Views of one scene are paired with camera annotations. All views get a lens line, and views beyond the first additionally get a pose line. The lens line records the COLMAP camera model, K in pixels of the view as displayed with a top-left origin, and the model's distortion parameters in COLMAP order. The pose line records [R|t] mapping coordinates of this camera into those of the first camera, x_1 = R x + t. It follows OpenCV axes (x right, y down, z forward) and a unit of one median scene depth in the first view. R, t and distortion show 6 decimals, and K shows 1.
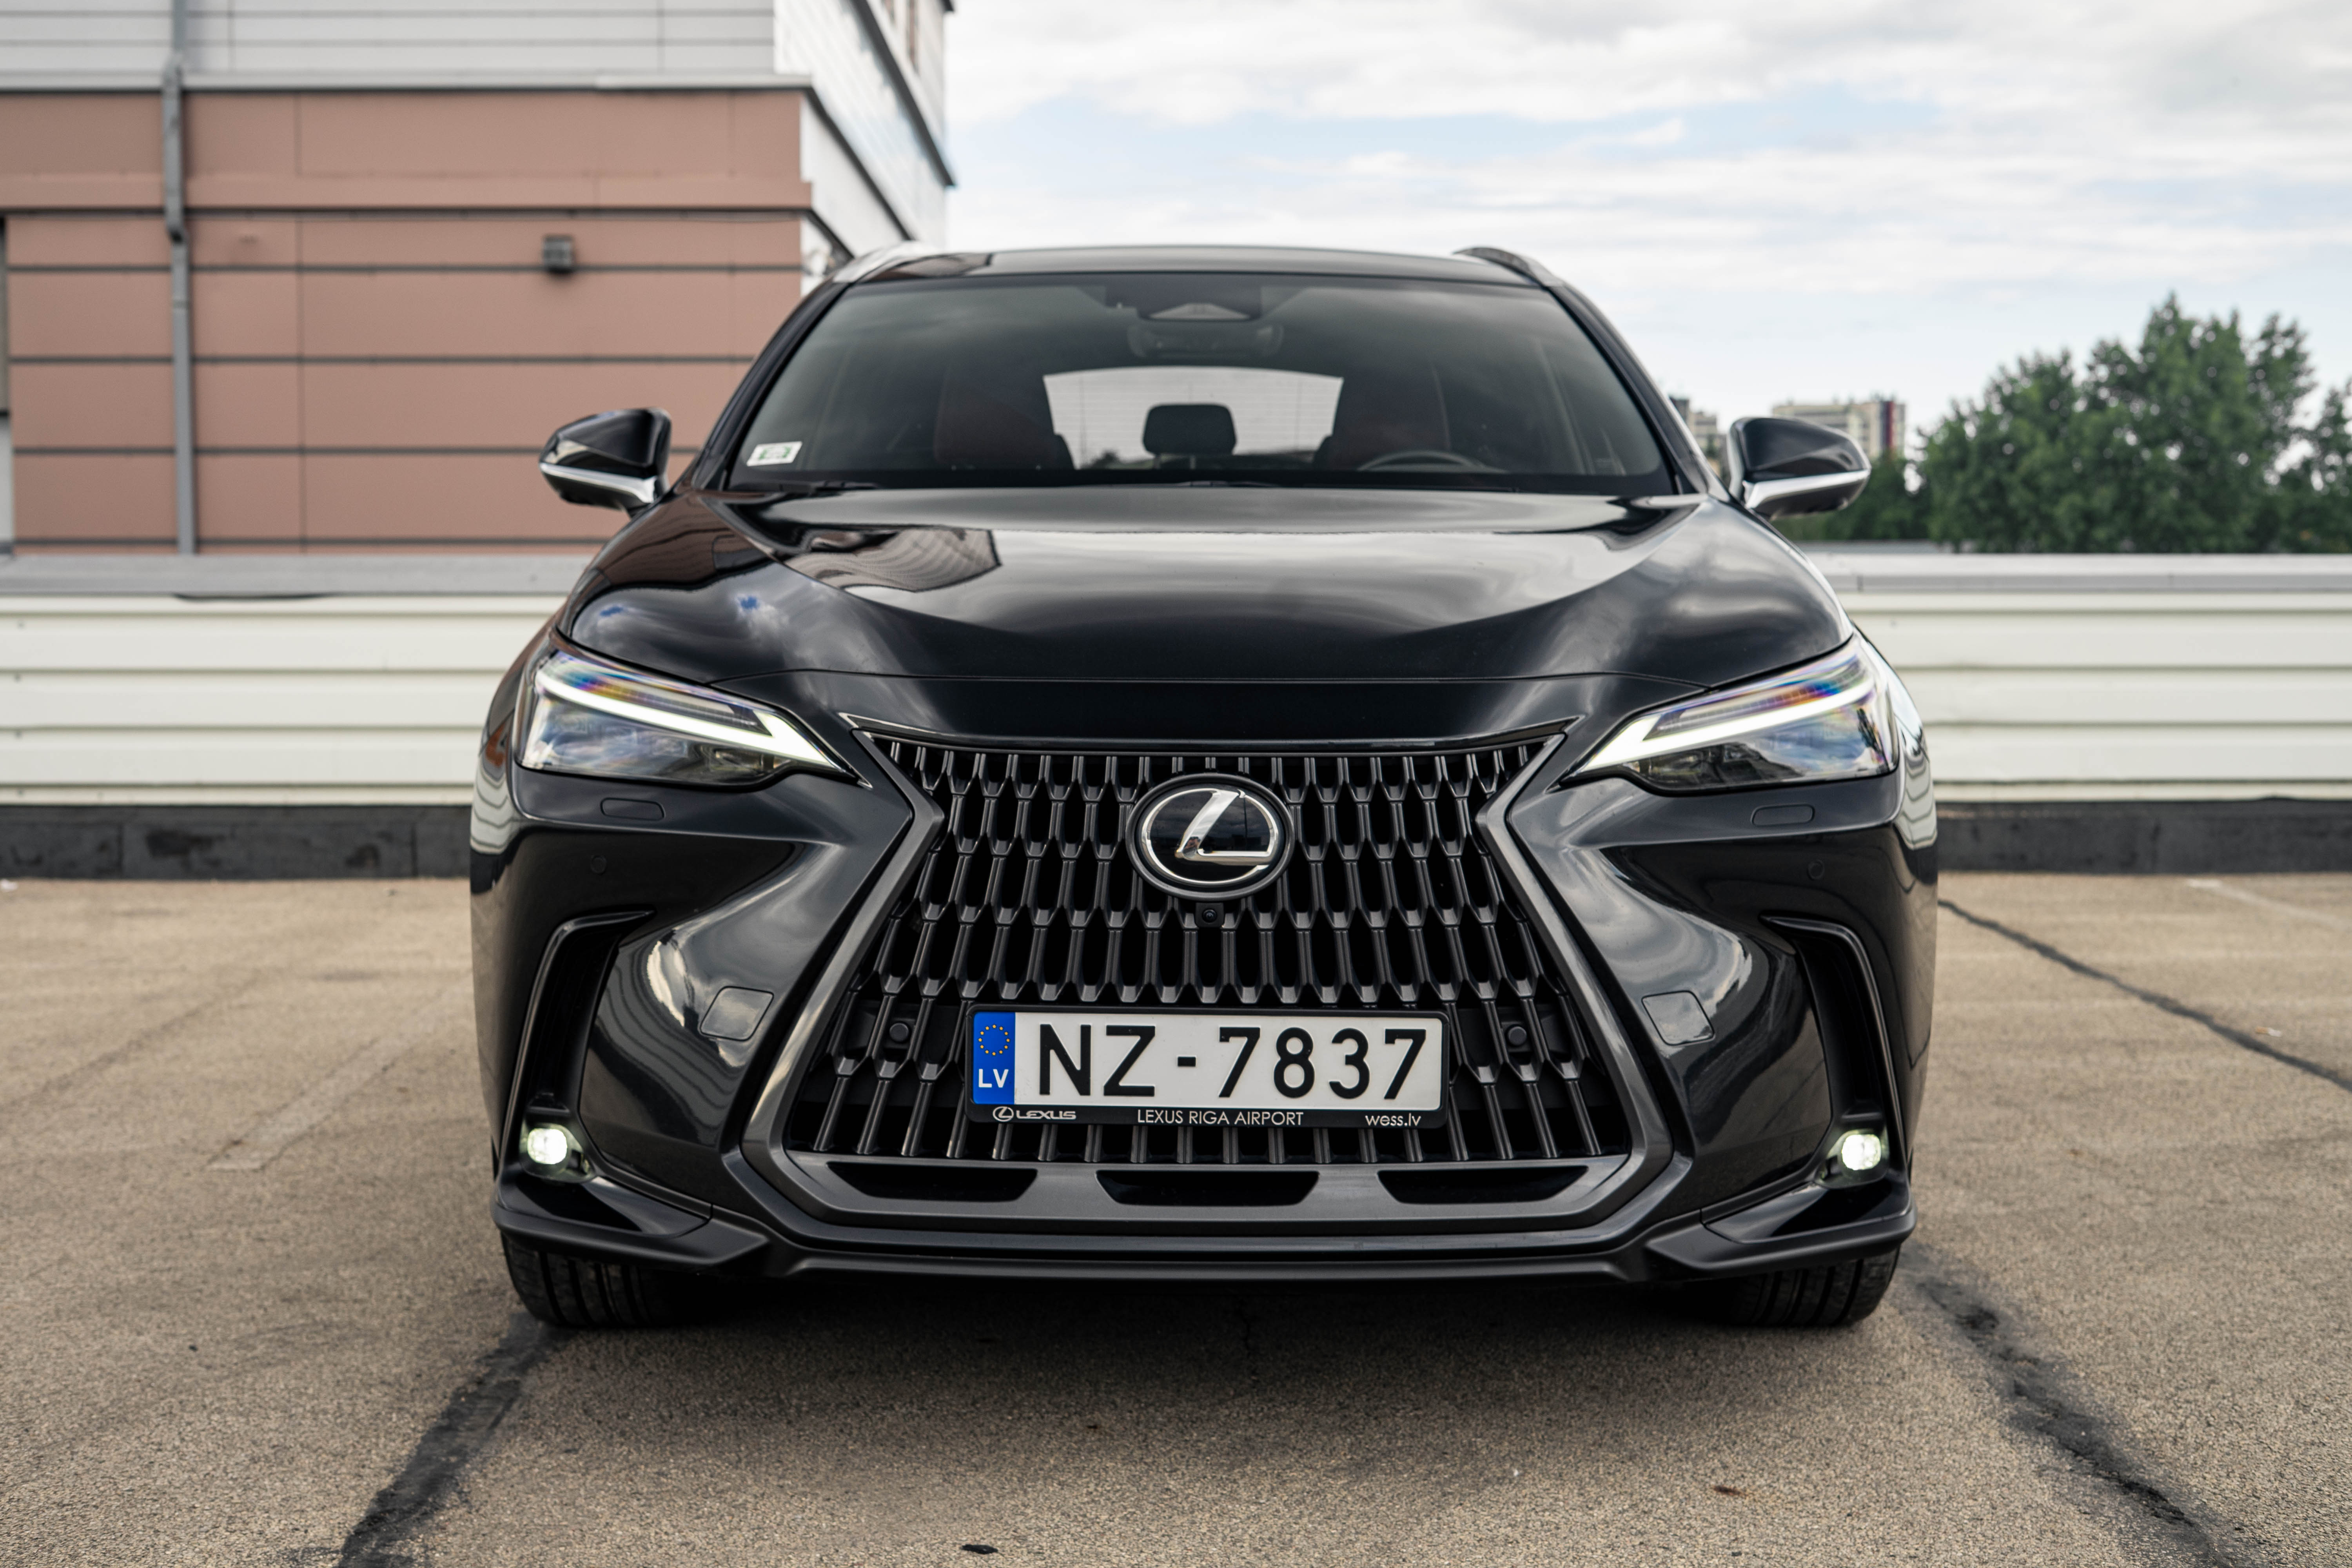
lens RADIAL K [[3526.8, 0, 1176.0], [0, 3526.8, 784.0], [0, 0, 1]] dist [-0.012671, 0.004784]
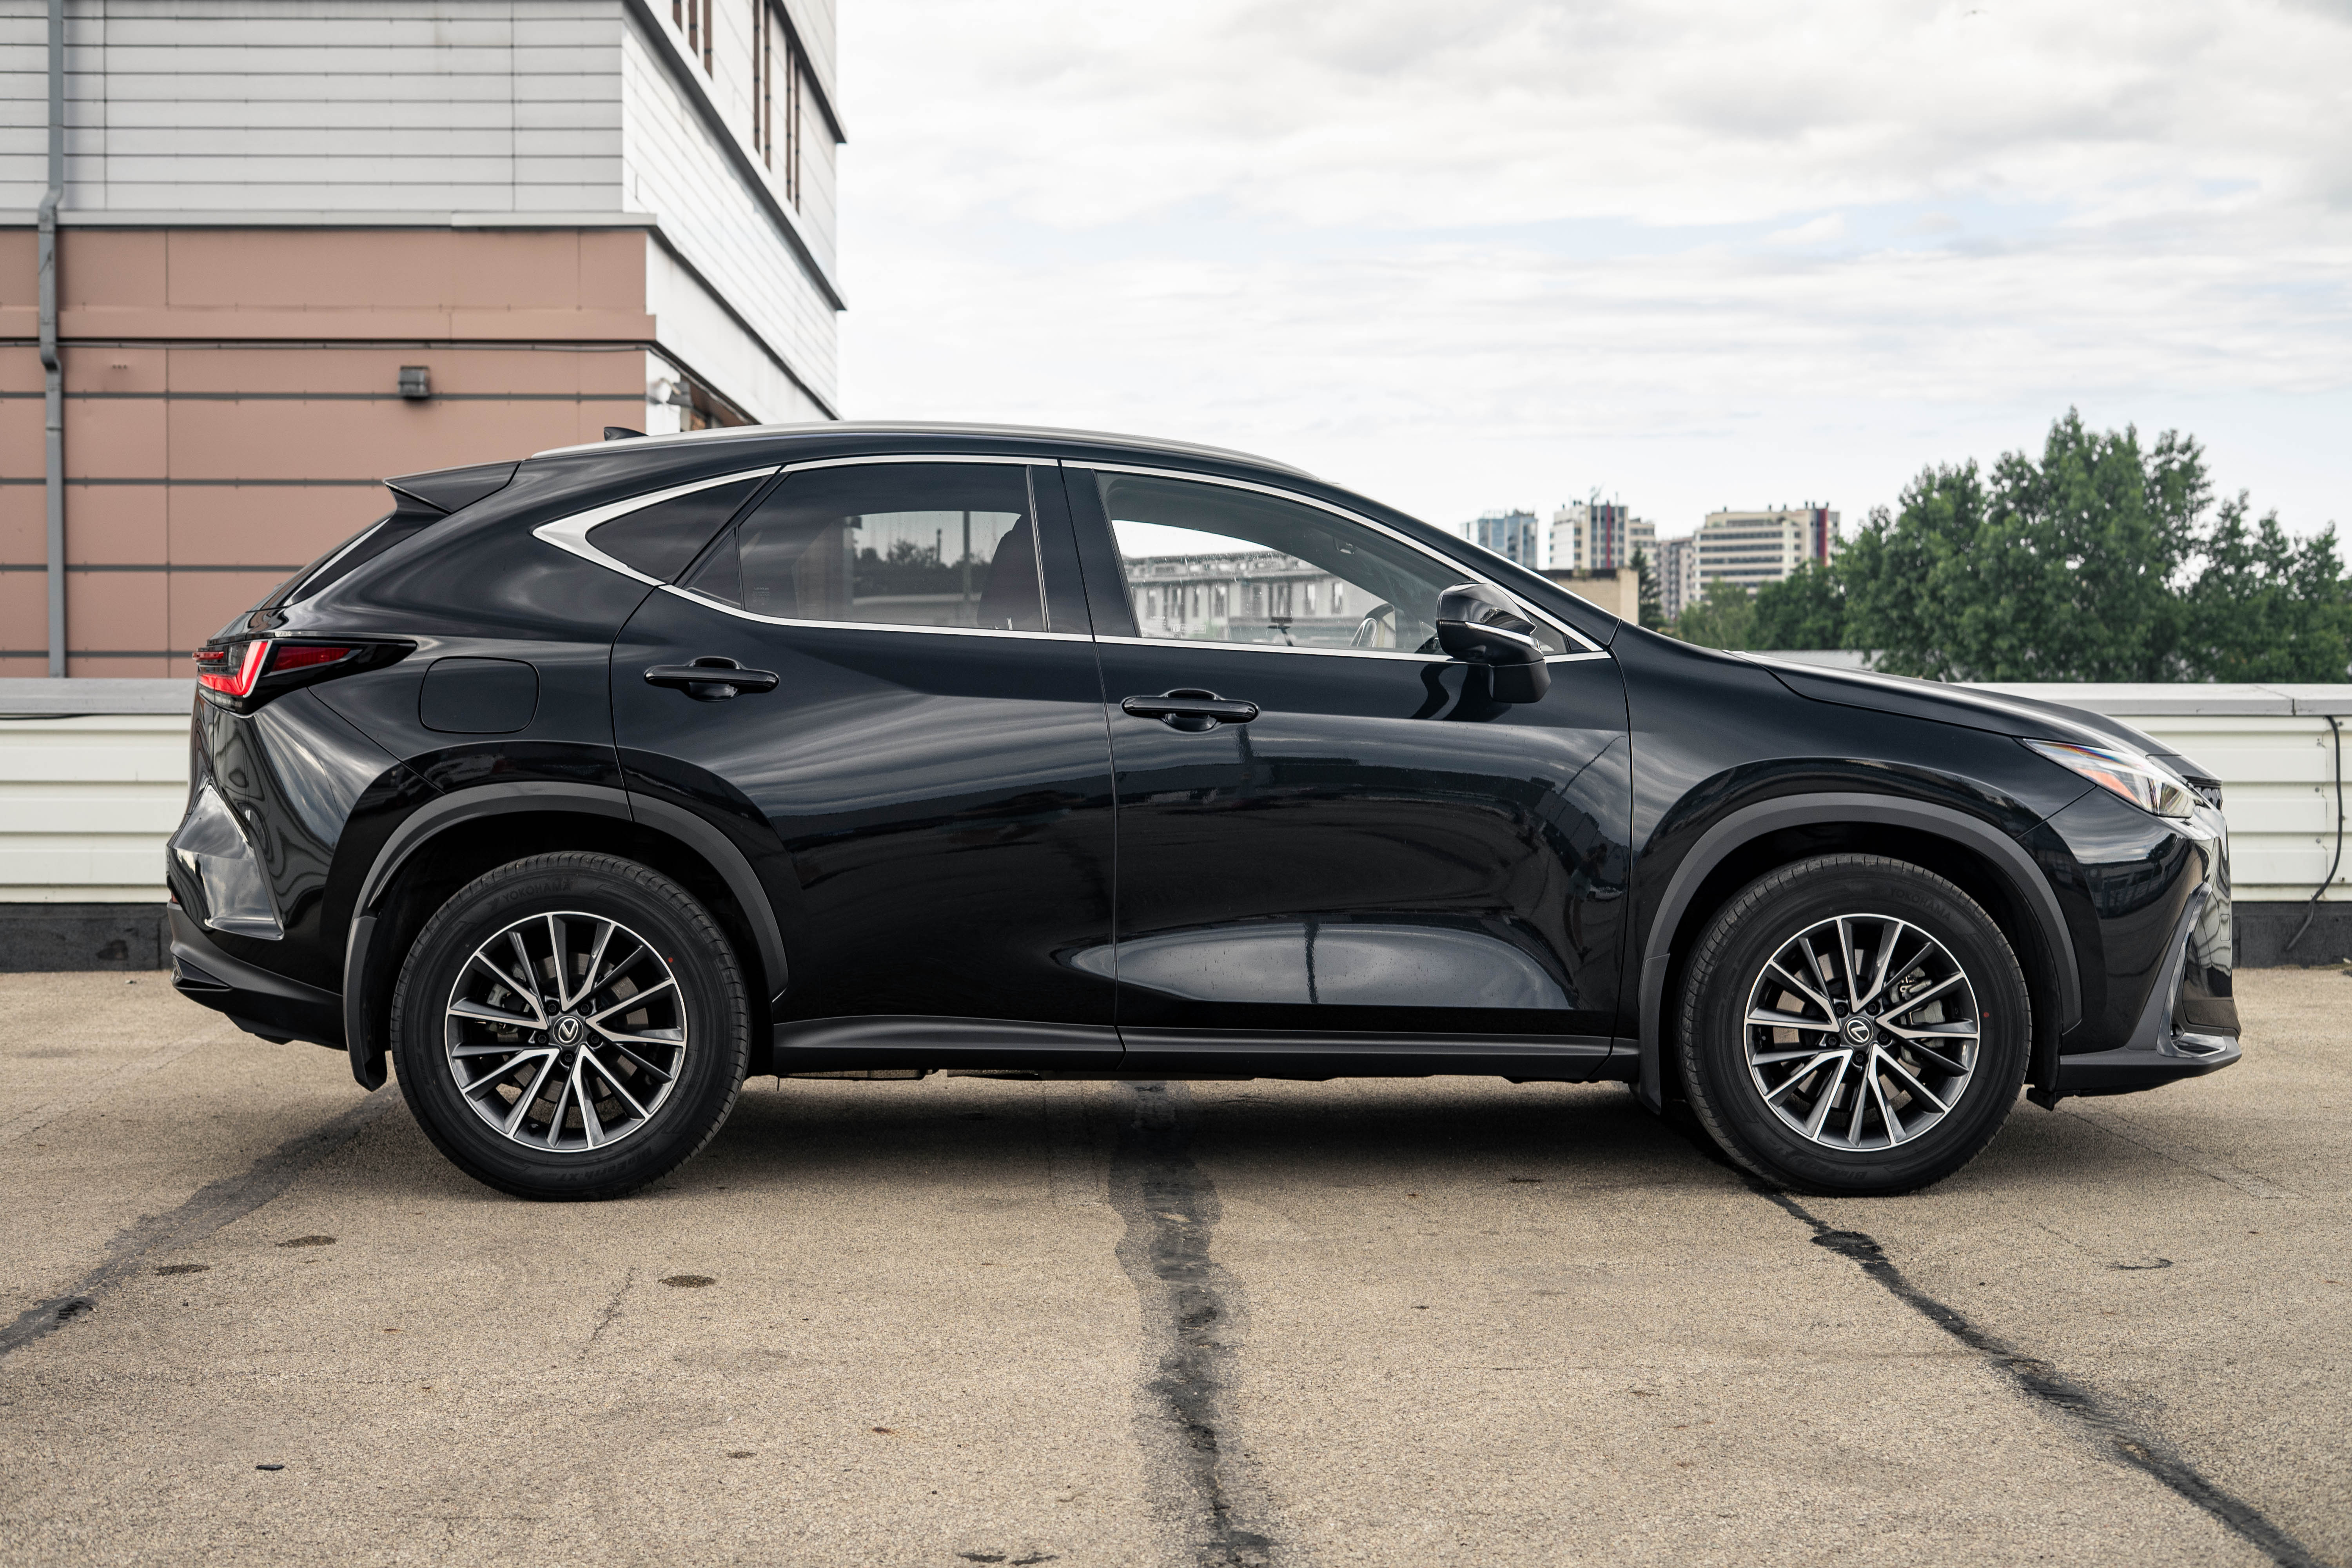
lens RADIAL K [[3514.0, 0, 1176.0], [0, 3514.0, 784.0], [0, 0, 1]] dist [-0.003403, 0.016251]
pose [[0.999934, 0.002385, 0.011259, 0.091084], [-0.002056, 0.999573, -0.029133, -0.000218], [-0.011324, 0.029108, 0.999512, -0.111741]]
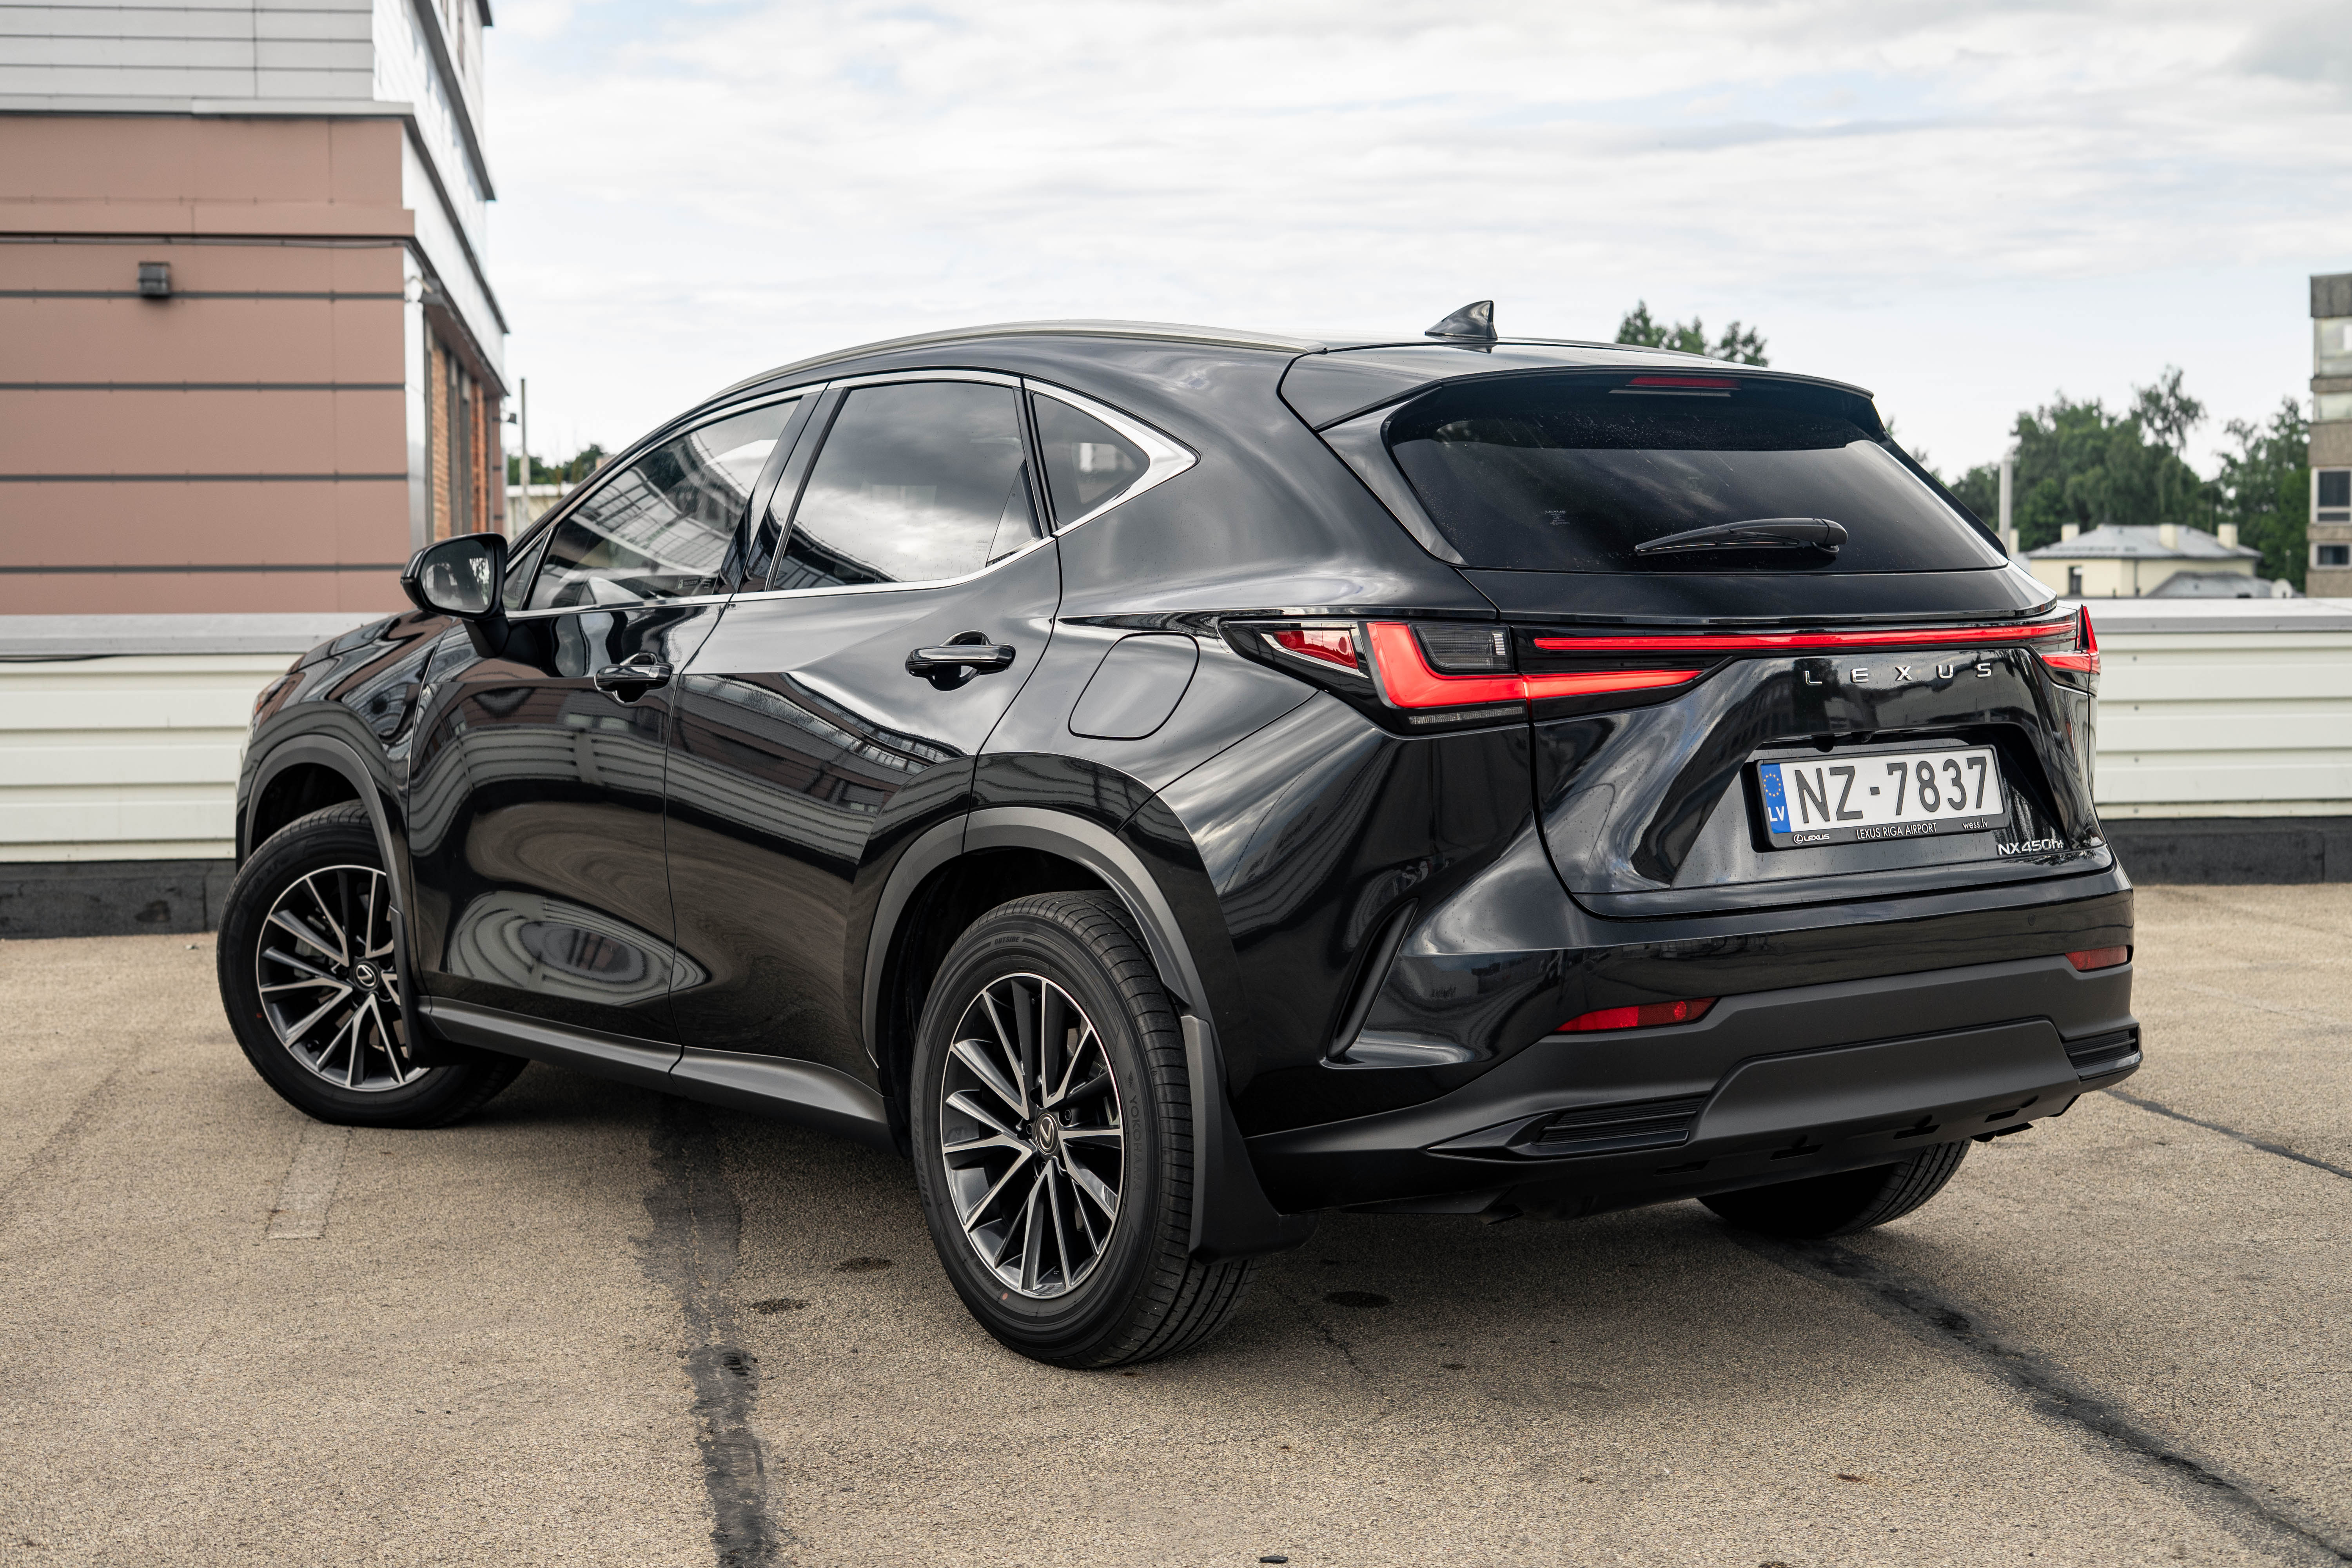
lens RADIAL K [[3499.4, 0, 1172.4], [0, 3499.4, 813.6], [0, 0, 1]] dist [0.017398, -0.057275]
pose [[0.988637, -0.015962, 0.149474, -0.090408], [0.014323, 0.999825, 0.012031, -0.016067], [-0.149640, -0.009754, 0.988692, -0.053908]]
